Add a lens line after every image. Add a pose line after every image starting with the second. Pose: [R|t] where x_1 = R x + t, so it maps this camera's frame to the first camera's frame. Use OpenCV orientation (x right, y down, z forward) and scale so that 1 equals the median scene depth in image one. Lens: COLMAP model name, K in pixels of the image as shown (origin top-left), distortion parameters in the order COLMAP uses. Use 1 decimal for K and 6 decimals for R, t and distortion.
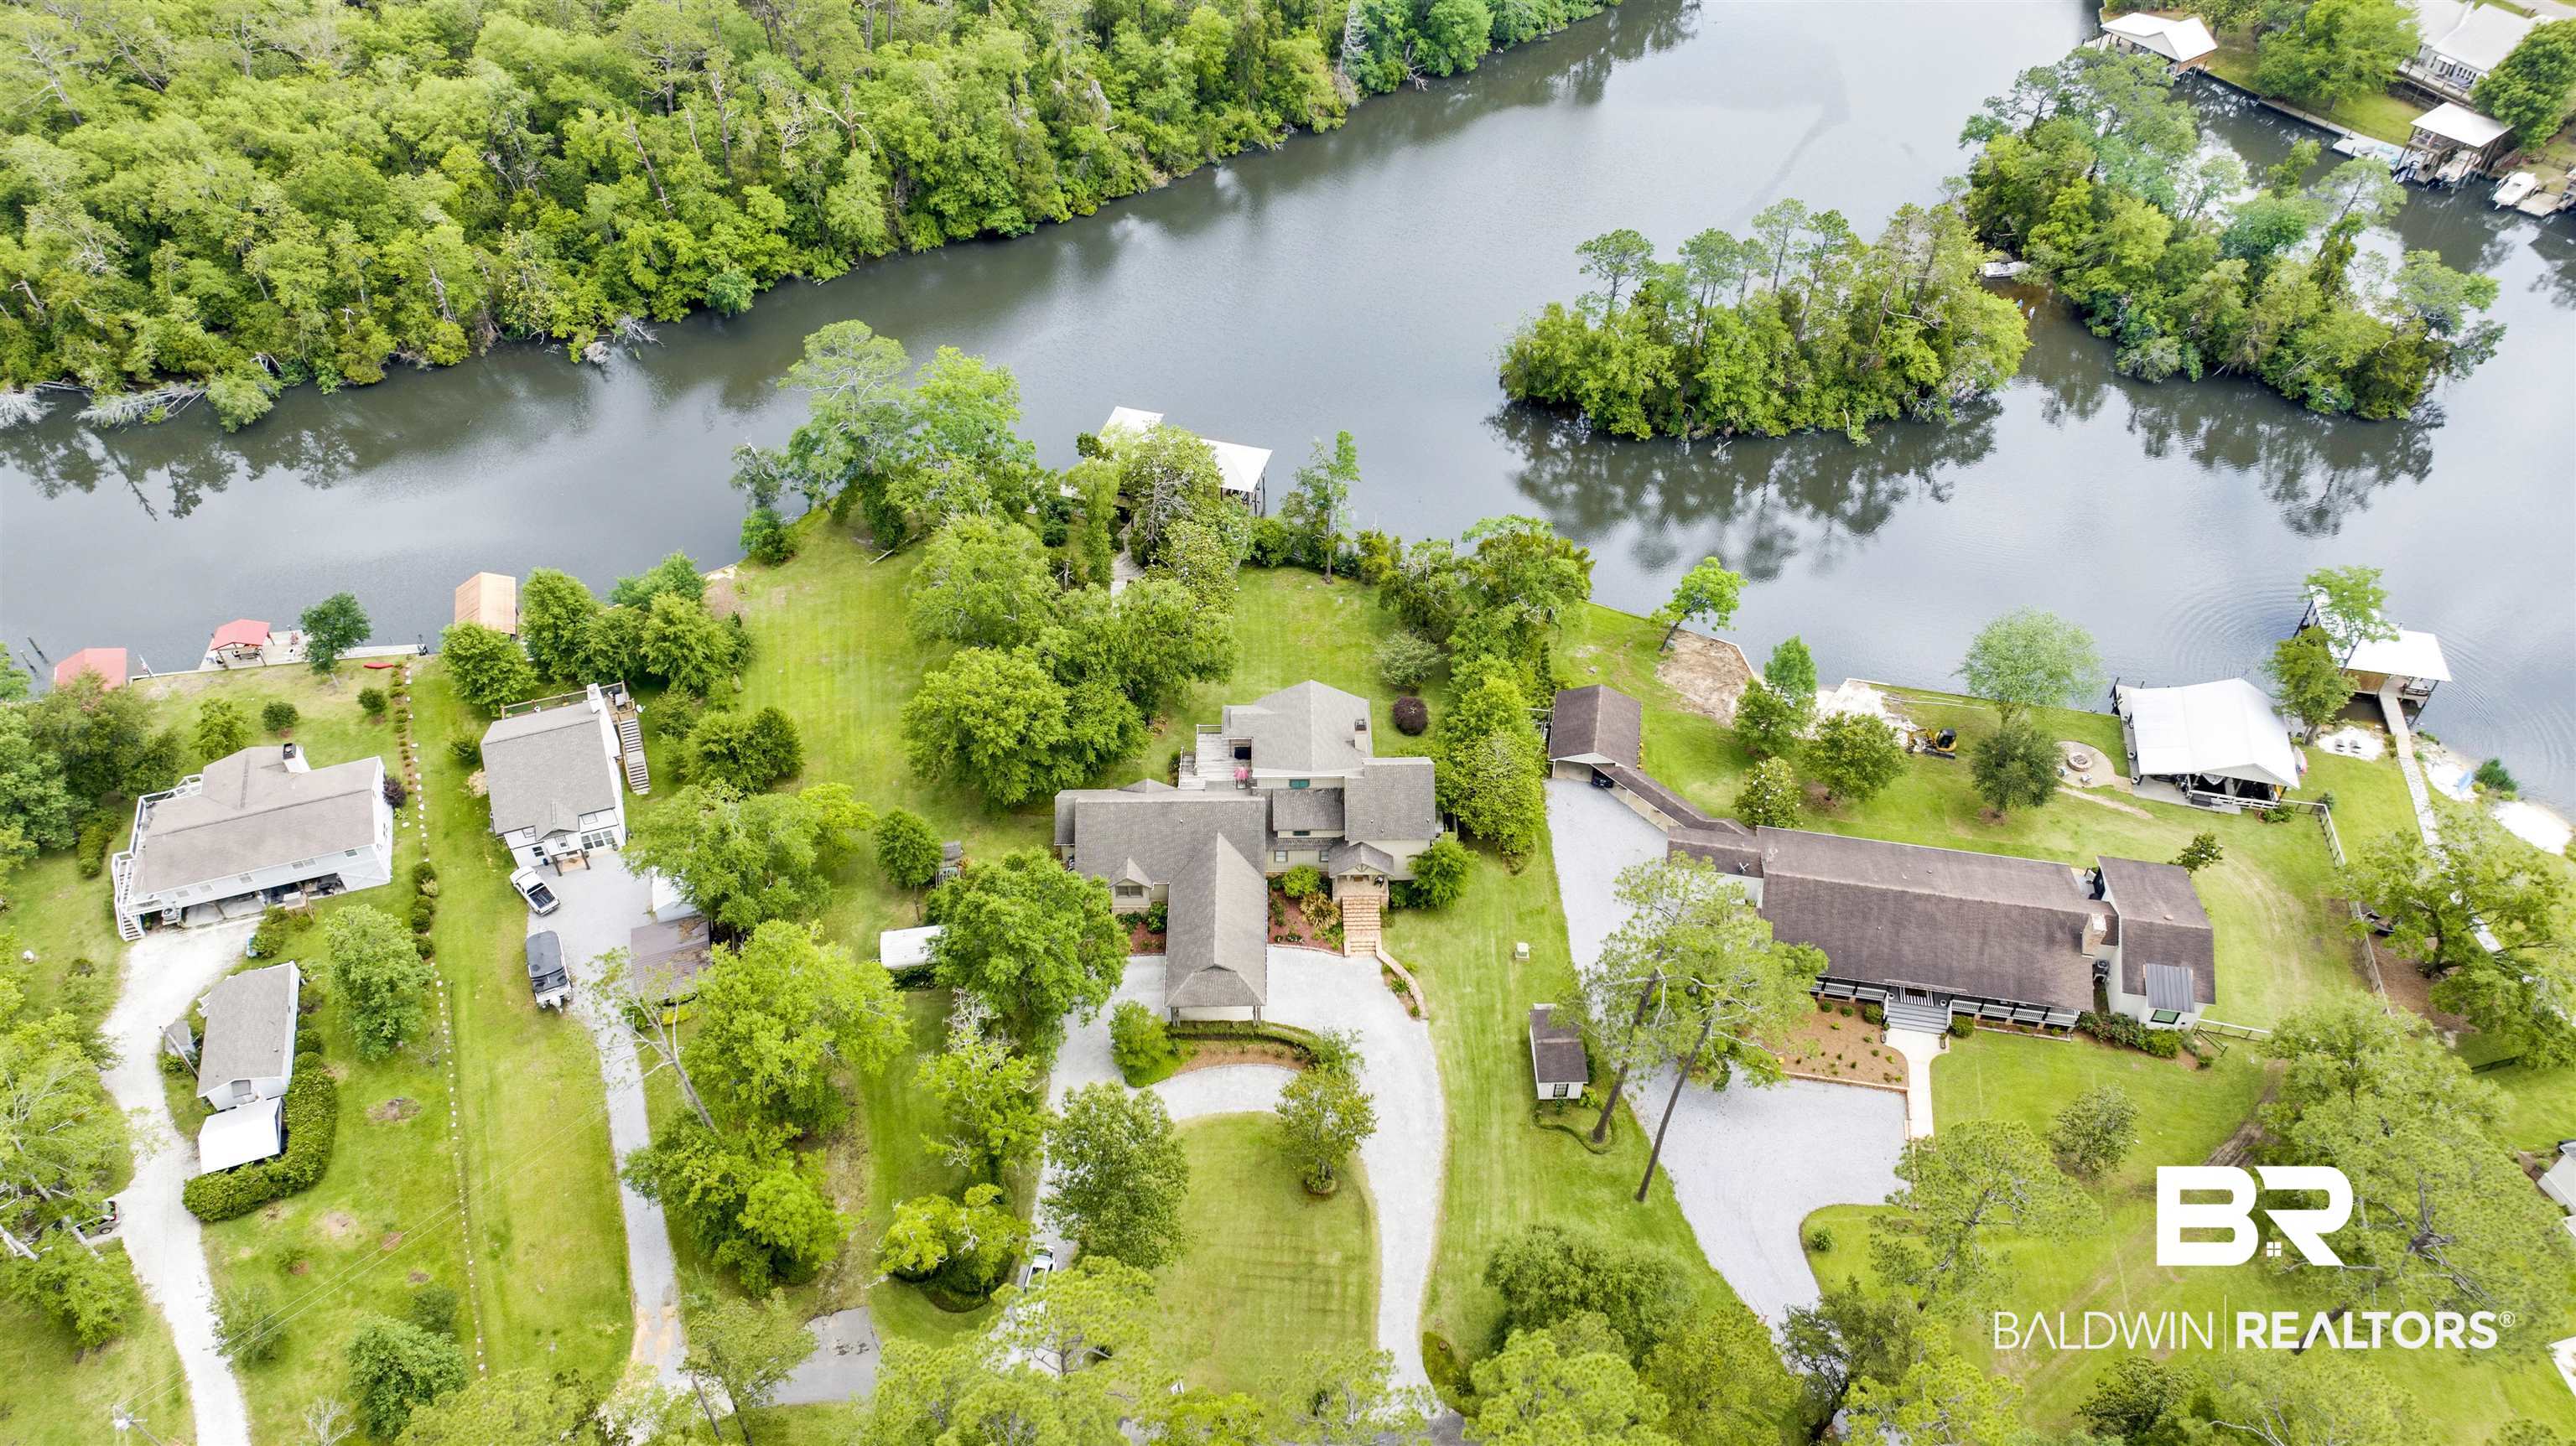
lens RADIAL K [[1803.4, 0, 1297.2], [0, 1803.4, 715.3], [0, 0, 1]] dist [-0.046316, 0.044170]
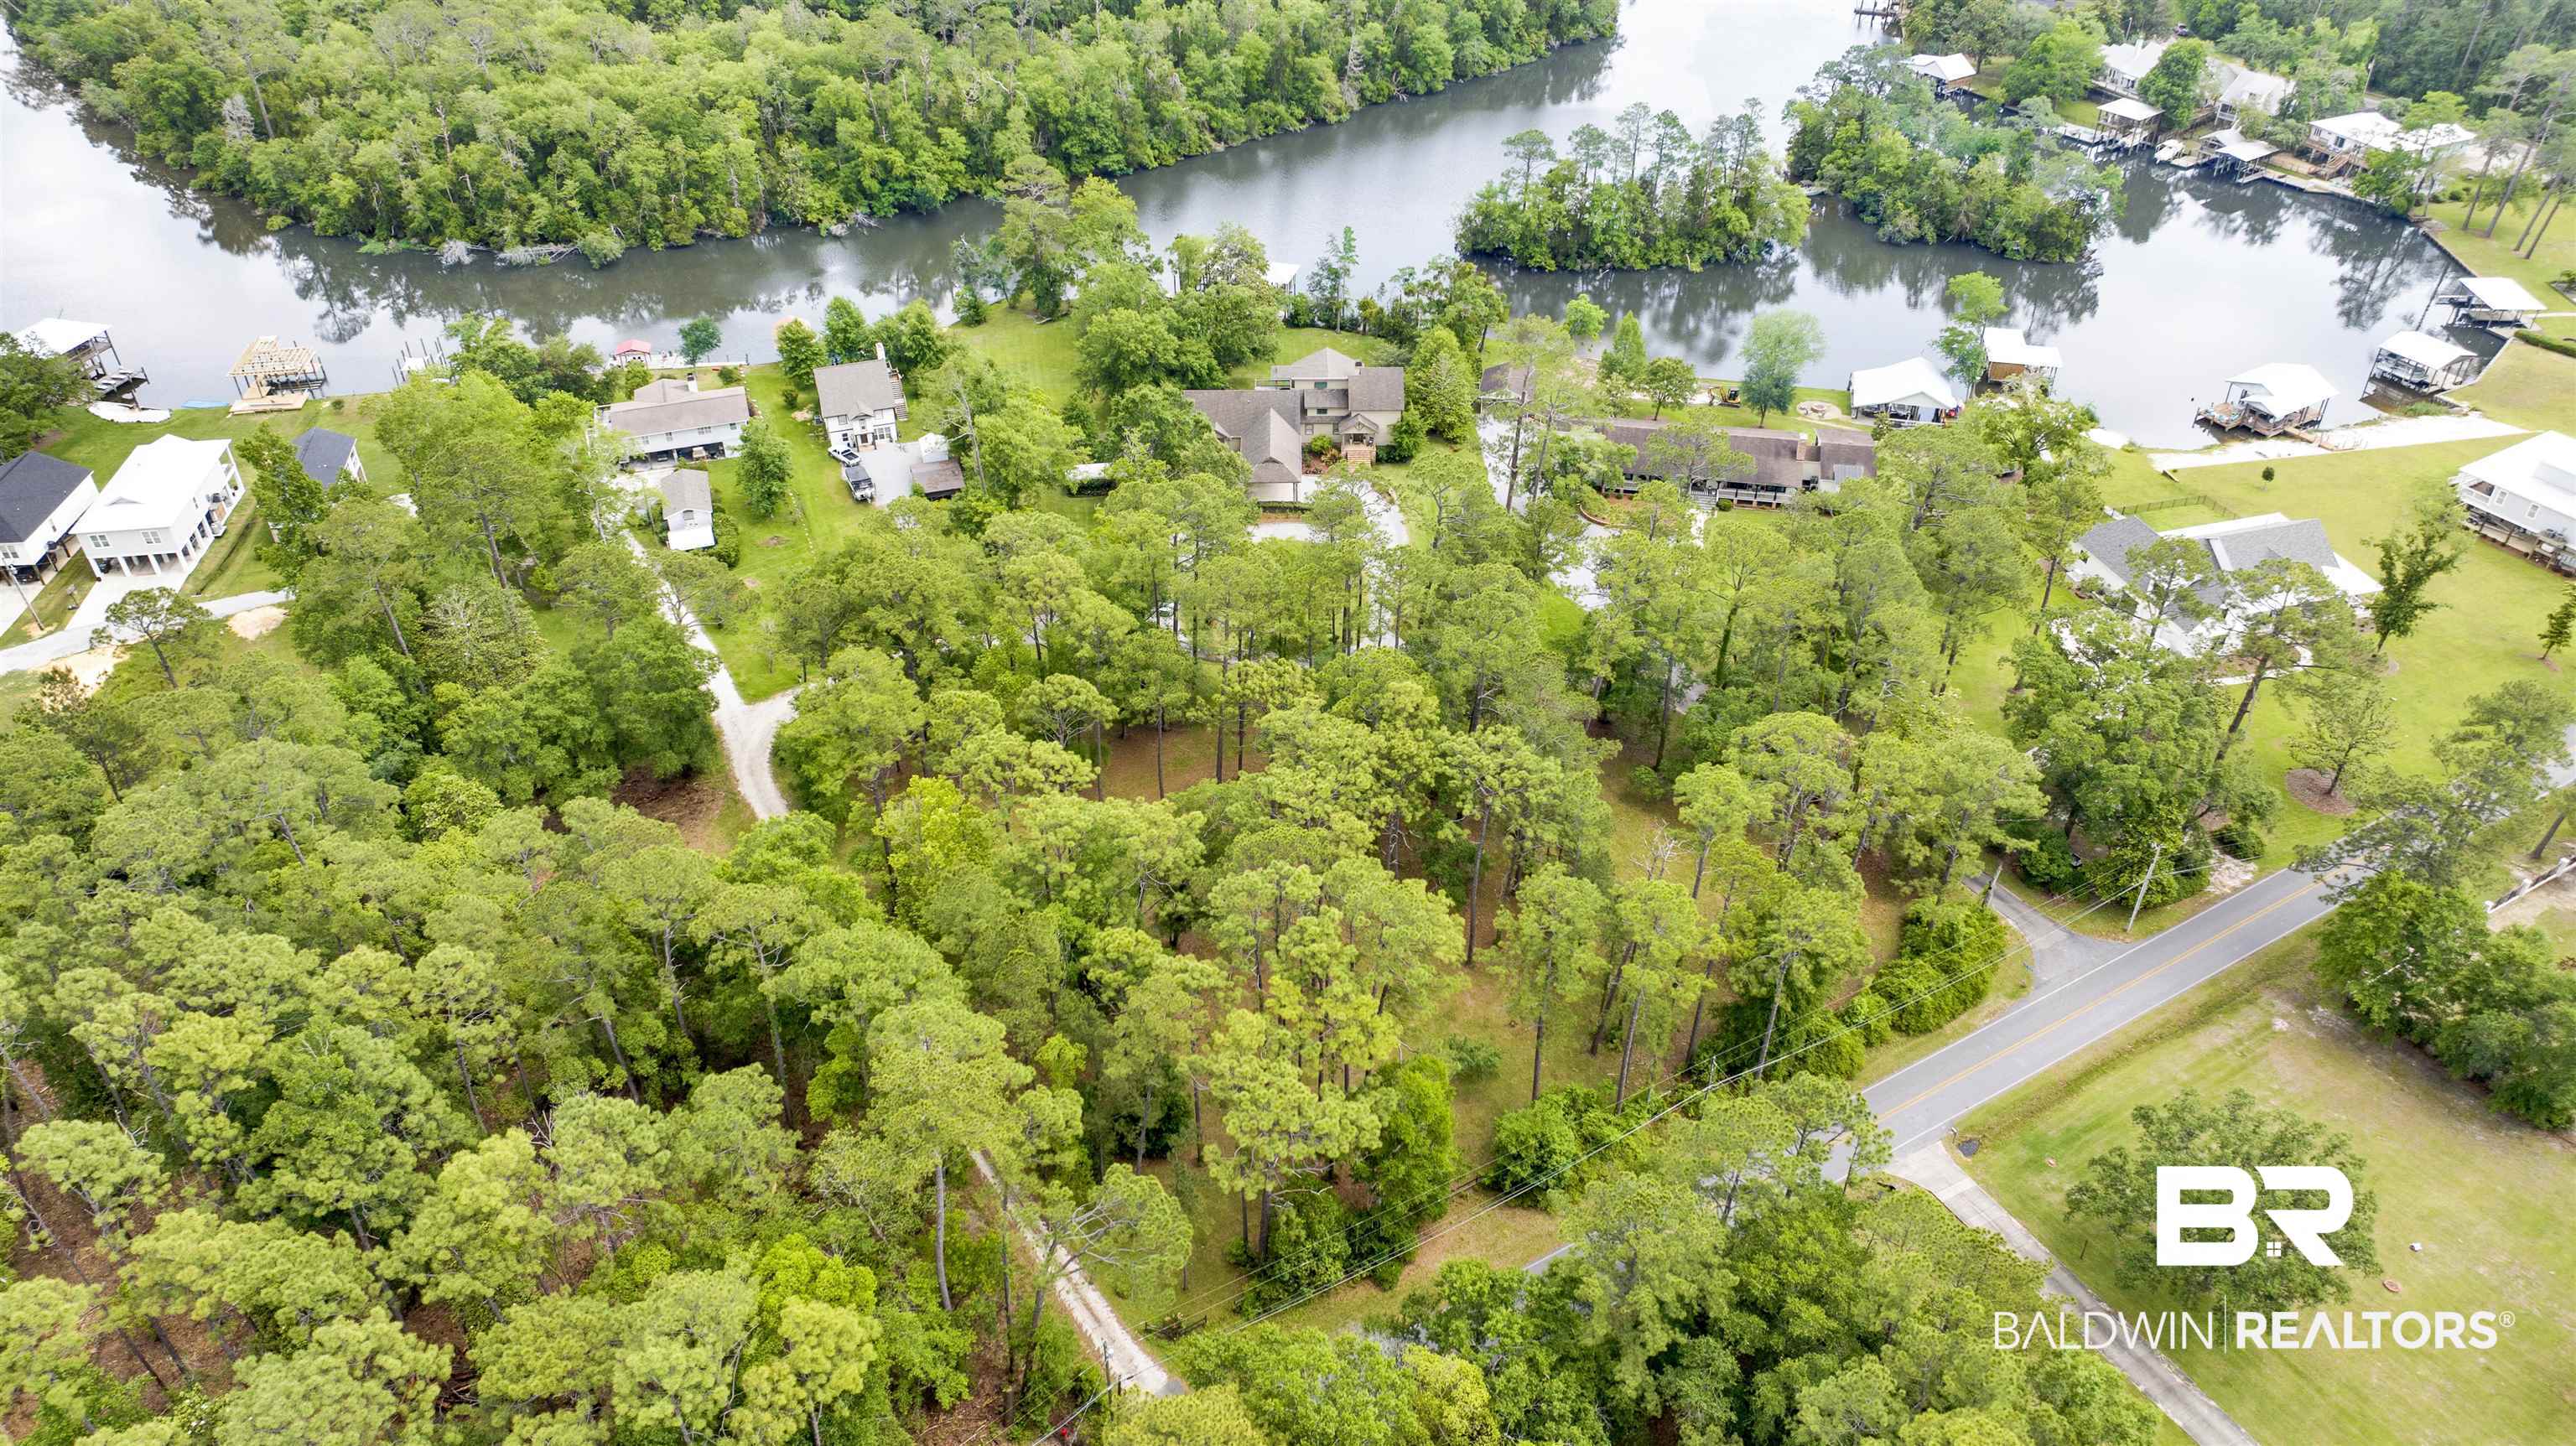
lens RADIAL K [[1803.4, 0, 1291.0], [0, 1803.4, 712.2], [0, 0, 1]] dist [-0.046316, 0.044170]
pose [[0.999973, 0.001294, -0.007302, -0.009508], [-0.002261, 0.990977, -0.134011, 0.387339], [0.007063, 0.134024, 0.990953, -0.401251]]
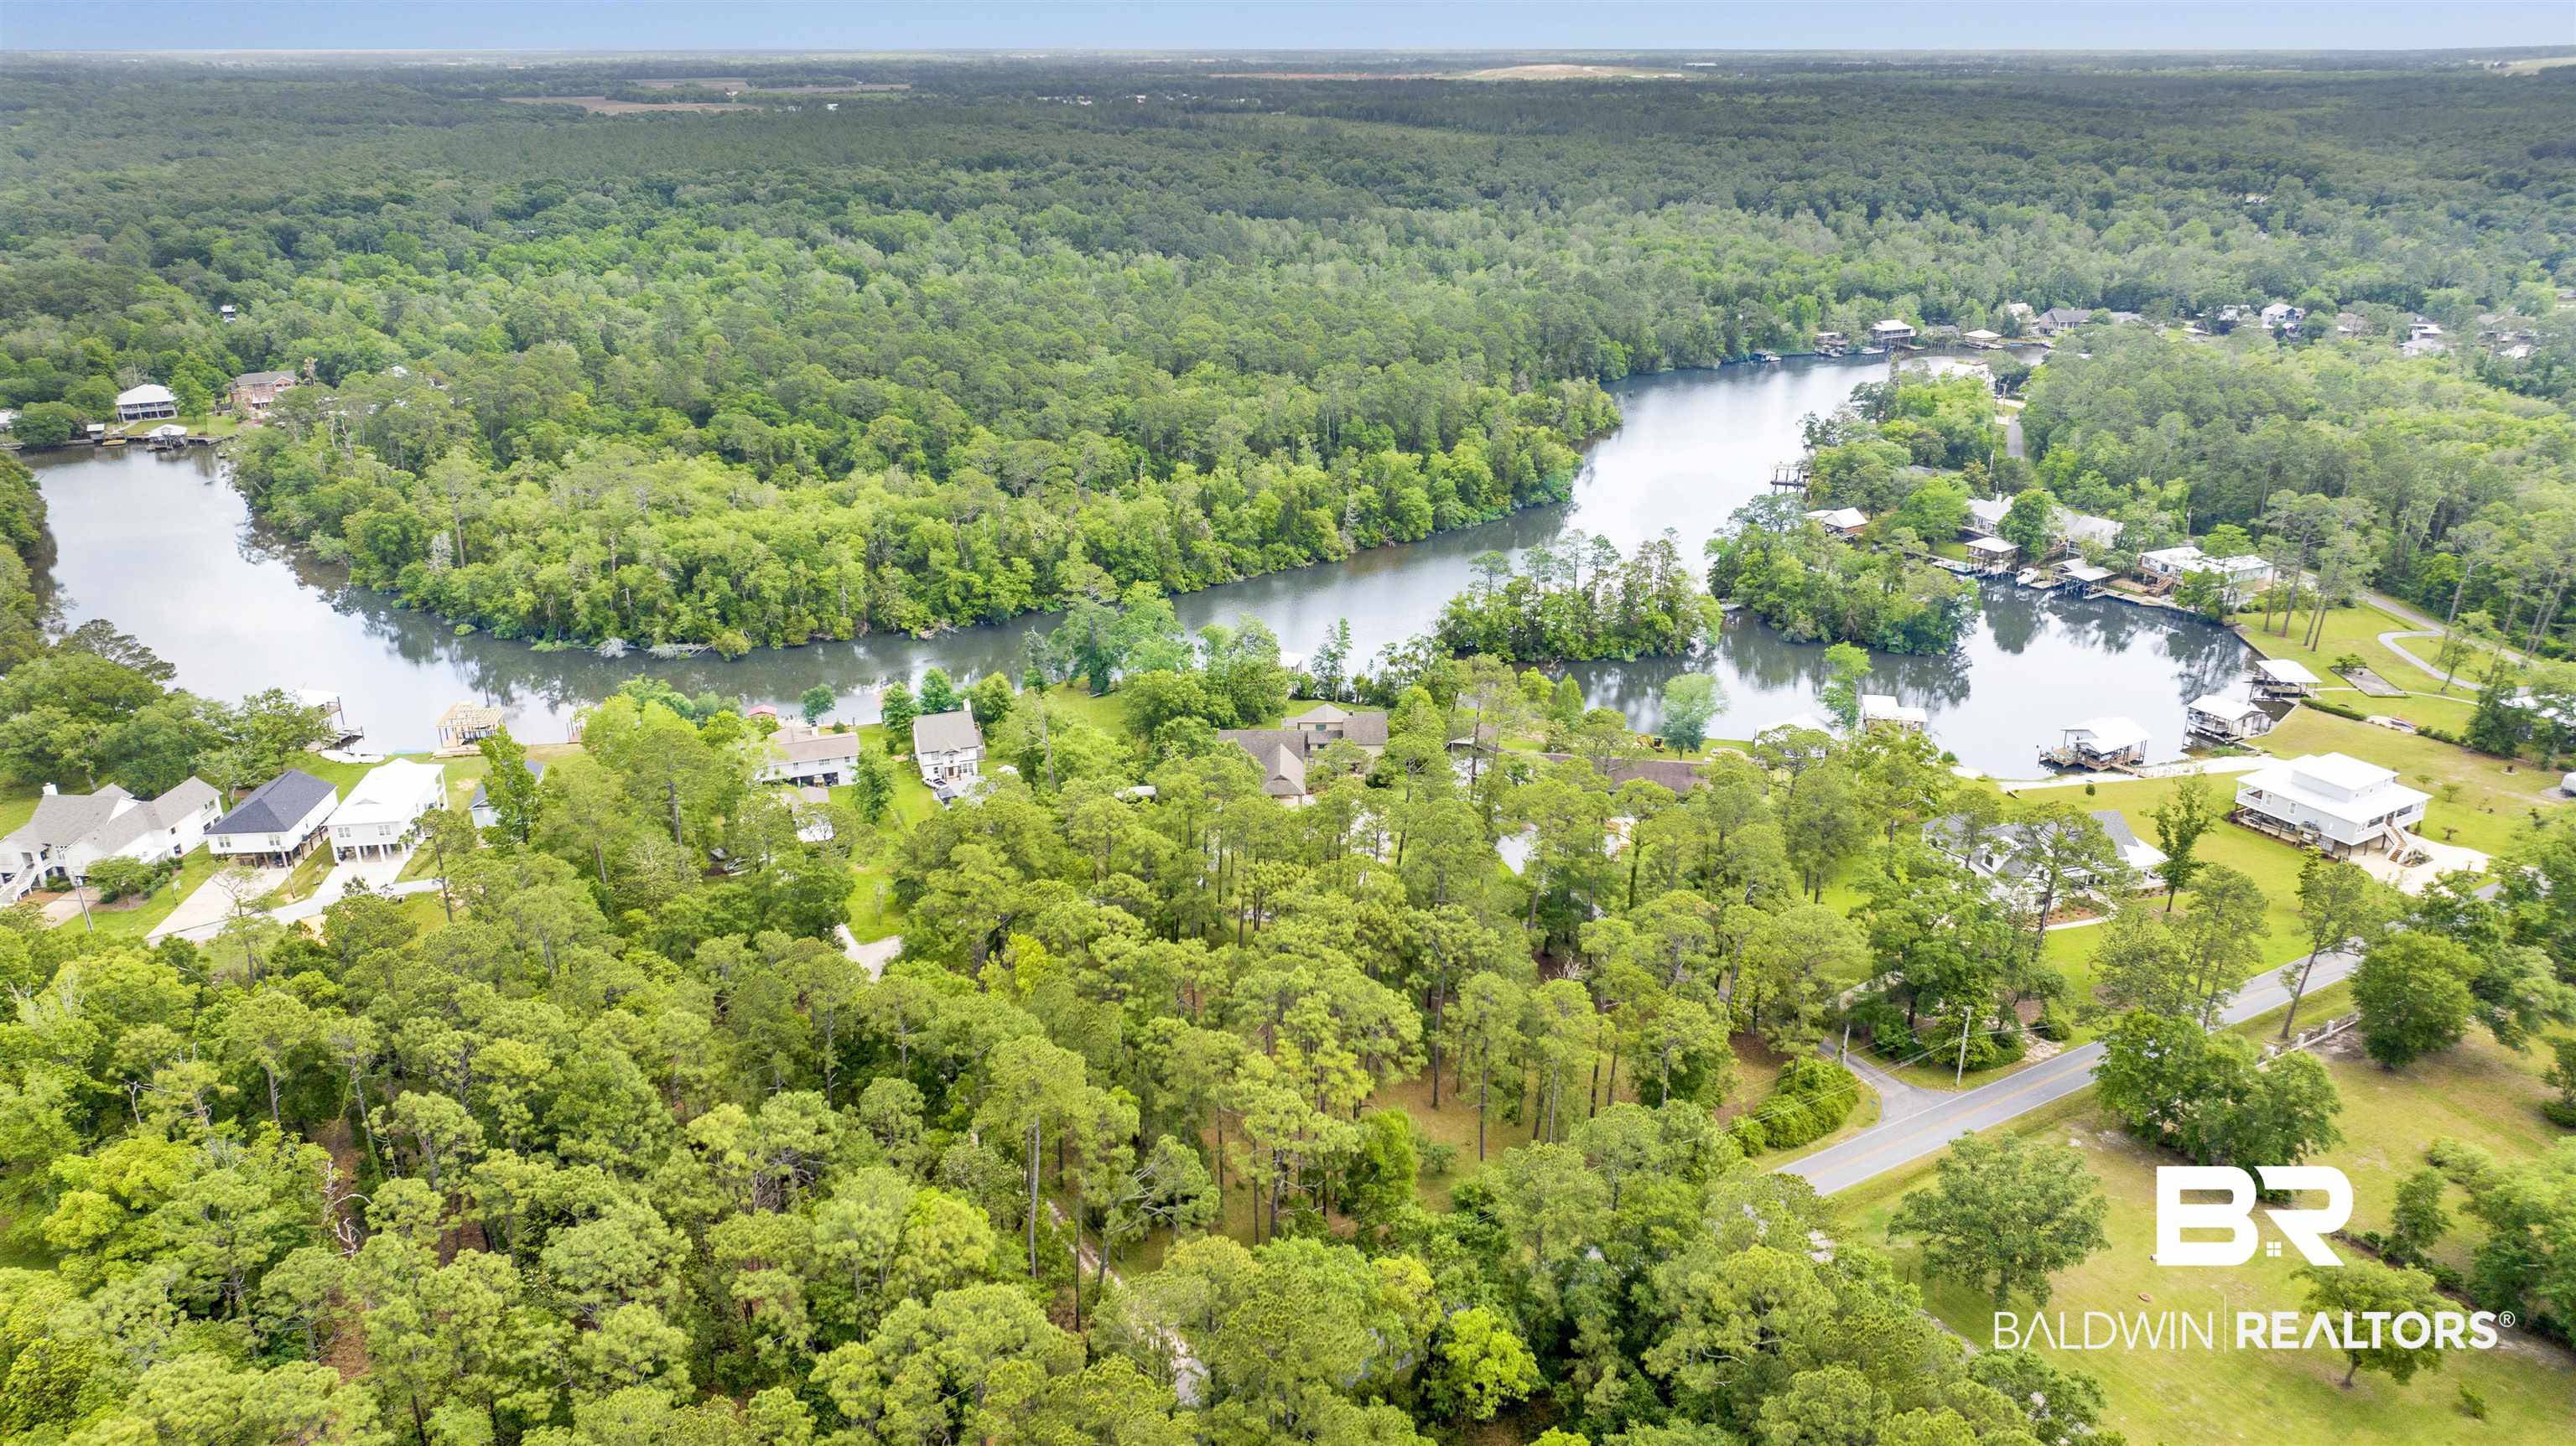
lens RADIAL K [[1803.4, 0, 1290.0], [0, 1803.4, 724.9], [0, 0, 1]] dist [-0.046316, 0.044170]
pose [[0.999881, -0.002049, -0.015290, -0.001897], [-0.004168, 0.918397, -0.395639, 0.591317], [0.014853, 0.395656, 0.918279, -0.607443]]
